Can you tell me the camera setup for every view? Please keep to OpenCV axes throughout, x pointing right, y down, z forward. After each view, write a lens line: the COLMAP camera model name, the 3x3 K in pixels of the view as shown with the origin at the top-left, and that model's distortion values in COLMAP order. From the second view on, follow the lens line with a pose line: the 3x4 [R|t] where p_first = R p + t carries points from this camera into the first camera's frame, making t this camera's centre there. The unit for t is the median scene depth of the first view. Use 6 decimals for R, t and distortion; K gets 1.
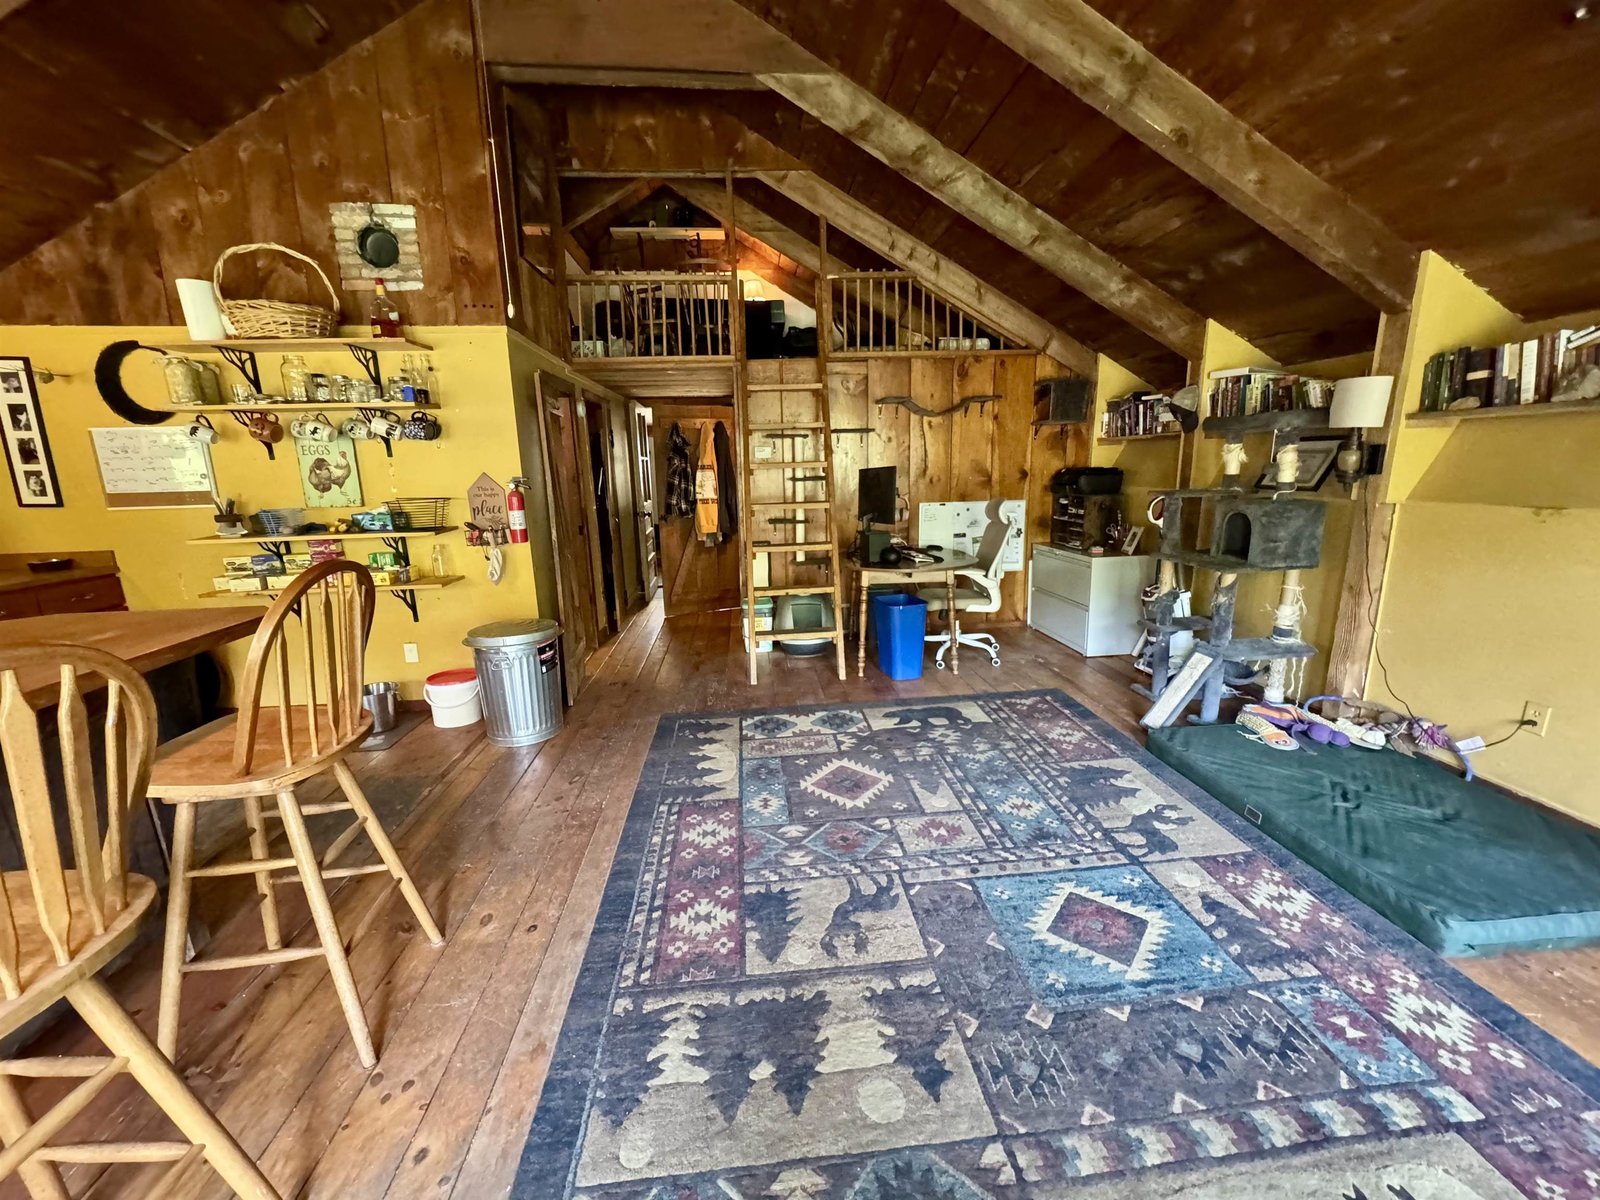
lens RADIAL K [[636.1, 0, 801.9], [0, 636.1, 598.5], [0, 0, 1]] dist [-0.002247, 0.000067]
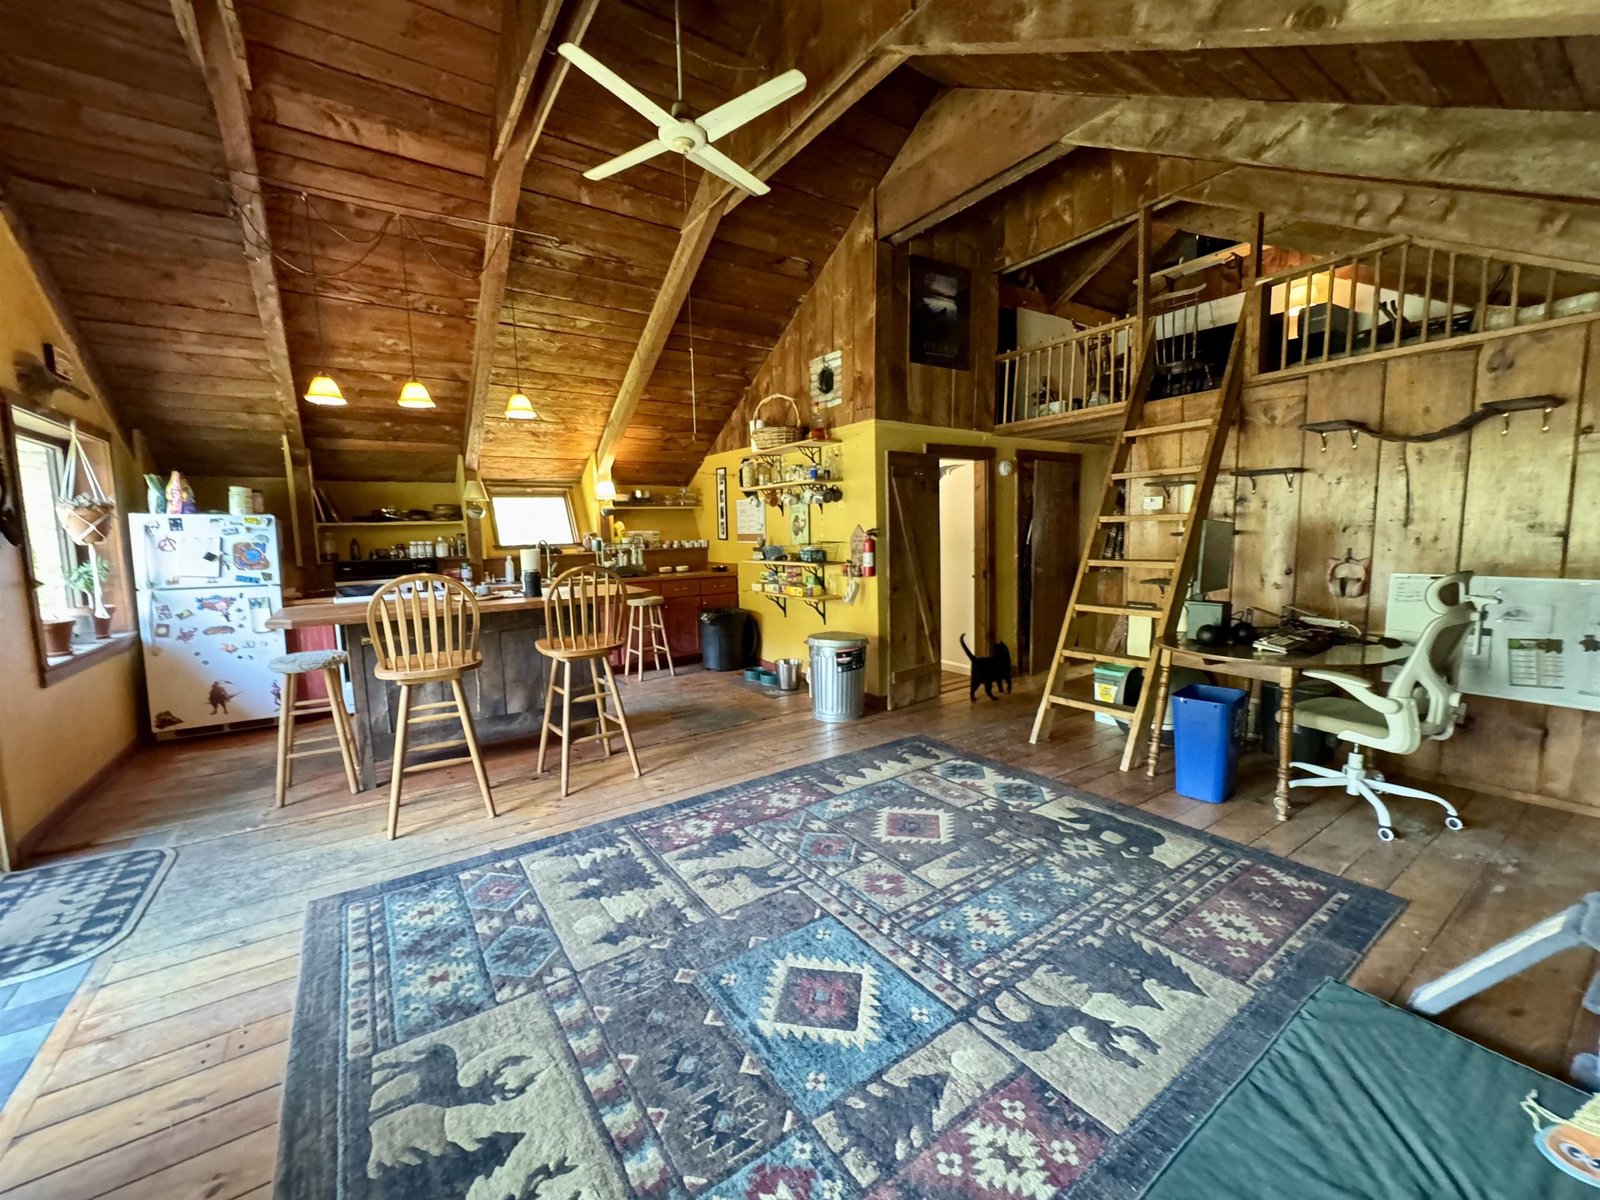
lens RADIAL K [[634.3, 0, 800.0], [0, 634.3, 600.0], [0, 0, 1]] dist [-0.002220, 0.000428]
pose [[0.488480, 0.110453, -0.865556, 0.708907], [-0.169127, 0.985130, 0.030264, -0.061035], [0.856028, 0.131605, 0.499897, 0.237902]]
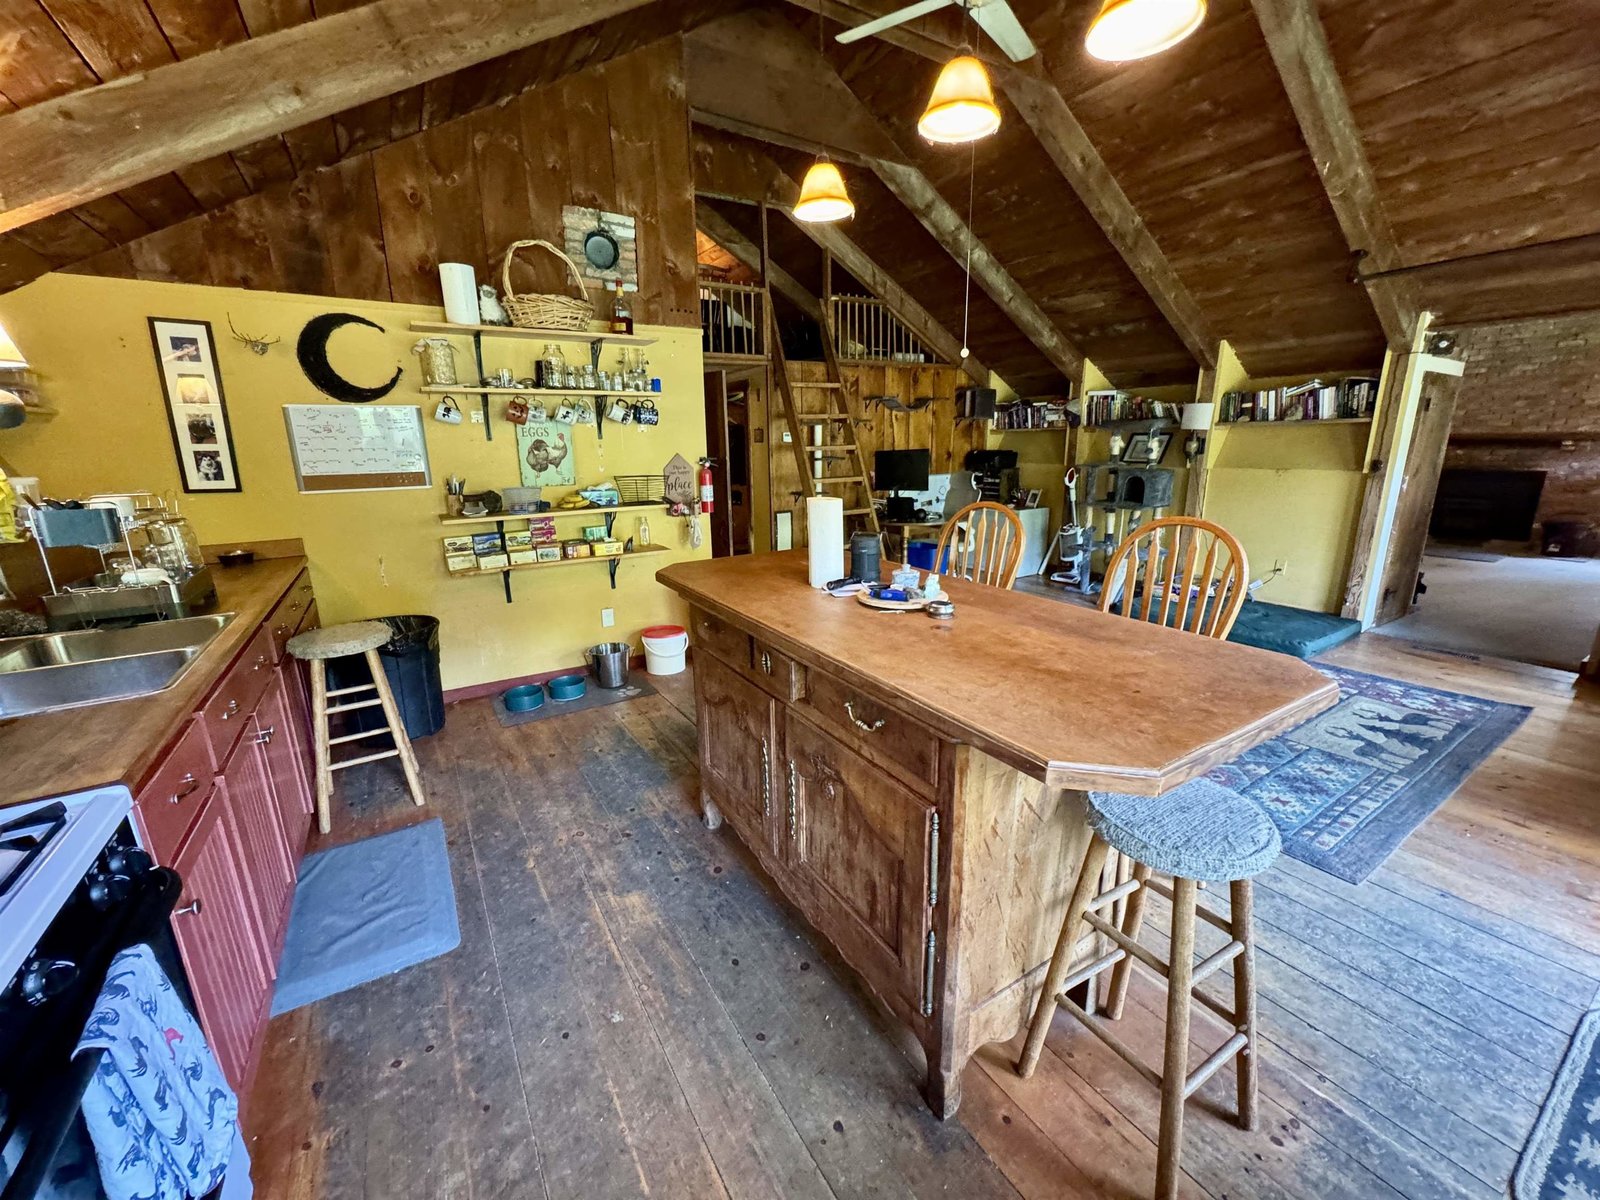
lens RADIAL K [[634.3, 0, 800.0], [0, 634.3, 600.0], [0, 0, 1]] dist [-0.002220, 0.000428]
pose [[0.893795, -0.101075, 0.436938, -0.905788], [0.088172, 0.994861, 0.049773, 0.034128], [-0.439724, -0.005961, 0.898113, -0.158405]]
